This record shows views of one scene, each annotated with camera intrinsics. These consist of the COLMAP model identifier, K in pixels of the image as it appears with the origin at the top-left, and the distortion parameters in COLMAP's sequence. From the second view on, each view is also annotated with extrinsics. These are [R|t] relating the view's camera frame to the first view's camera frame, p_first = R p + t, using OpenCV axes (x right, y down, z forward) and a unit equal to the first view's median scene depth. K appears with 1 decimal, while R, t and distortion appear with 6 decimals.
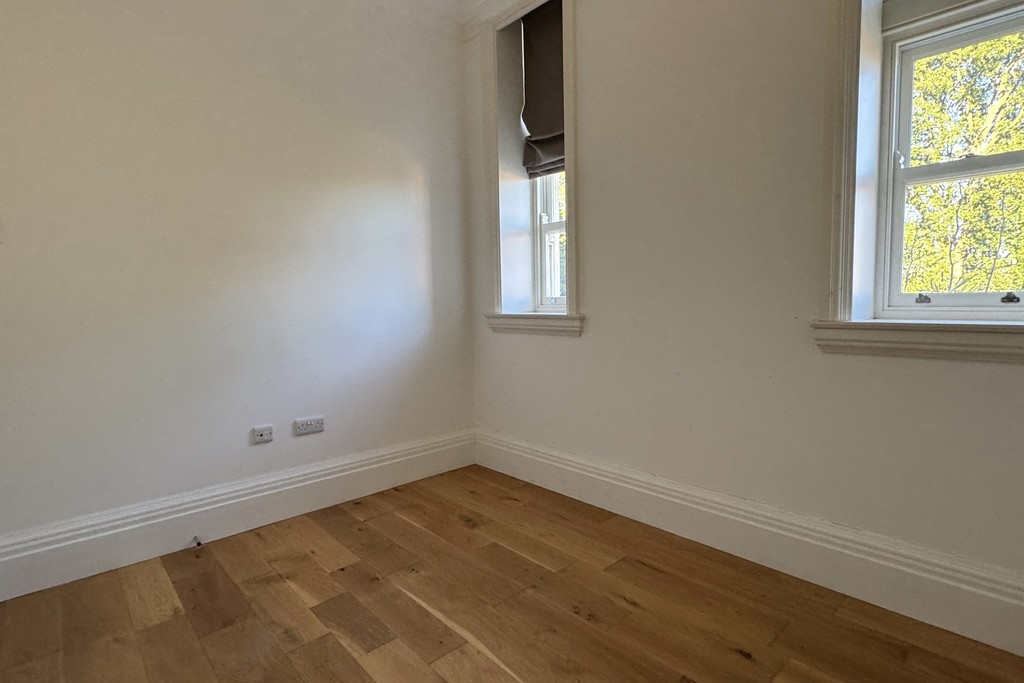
lens RADIAL K [[512.9, 0, 509.2], [0, 512.9, 345.9], [0, 0, 1]] dist [0.002560, 0.000700]
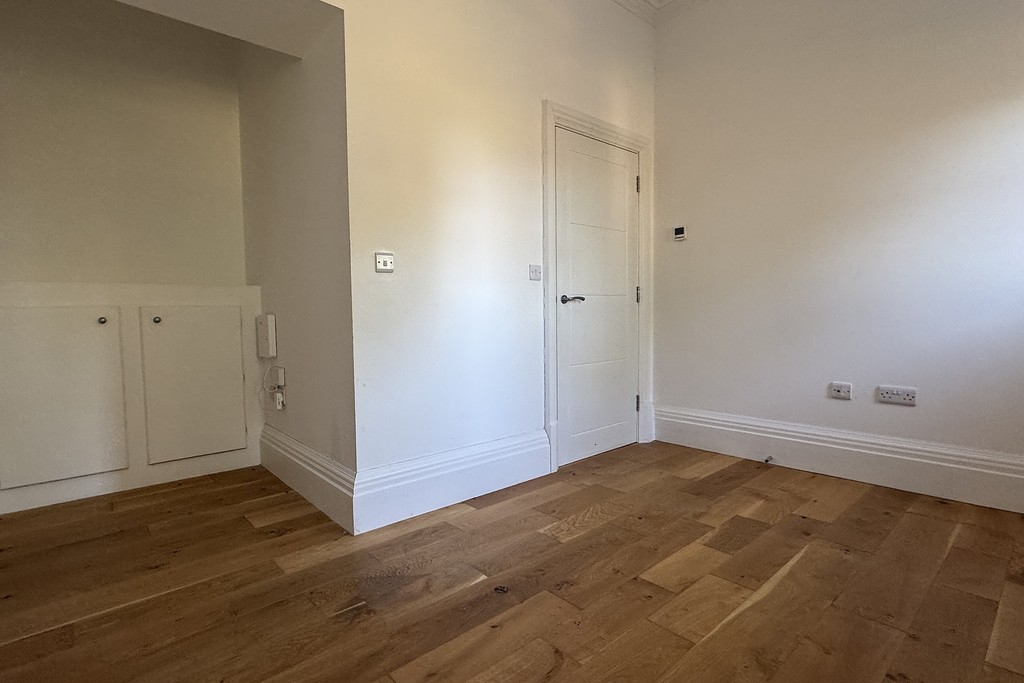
lens RADIAL K [[485.3, 0, 510.3], [0, 485.3, 341.5], [0, 0, 1]] dist [0.000182, -0.001044]
pose [[-0.007007, 0.075238, -0.997141, 0.560381], [-0.069033, 0.994750, 0.075542, 0.047617], [0.997590, 0.069365, -0.001777, 0.352740]]
